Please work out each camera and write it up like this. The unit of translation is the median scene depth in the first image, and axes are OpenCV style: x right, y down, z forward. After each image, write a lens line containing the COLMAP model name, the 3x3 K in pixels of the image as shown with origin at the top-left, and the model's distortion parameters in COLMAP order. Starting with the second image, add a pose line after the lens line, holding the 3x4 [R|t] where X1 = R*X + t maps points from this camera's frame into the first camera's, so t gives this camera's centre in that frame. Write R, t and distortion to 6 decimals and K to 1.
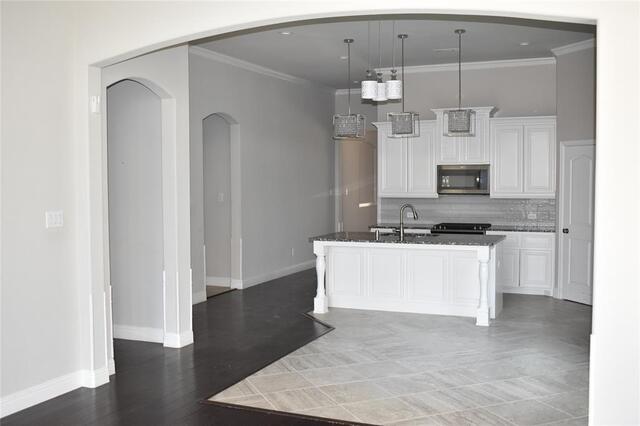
lens RADIAL K [[673.6, 0, 321.5], [0, 673.6, 212.7], [0, 0, 1]] dist [-0.051406, 0.000000]
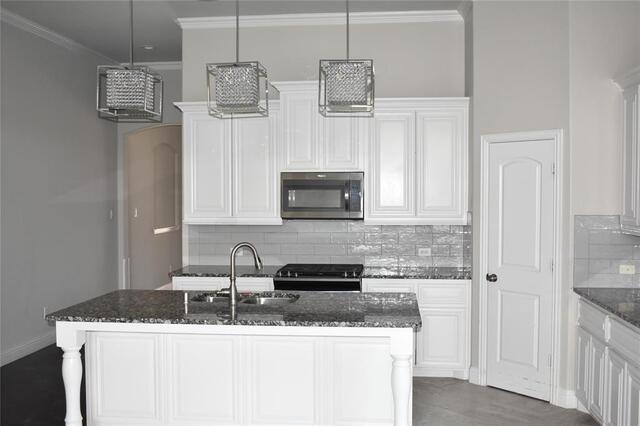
lens RADIAL K [[673.6, 0, 323.2], [0, 673.6, 212.5], [0, 0, 1]] dist [-0.051406, 0.000000]
pose [[0.956164, -0.006040, 0.292771, 0.028031], [0.012469, 0.999720, -0.020097, -0.021399], [-0.292567, 0.022867, 0.955971, 0.406951]]
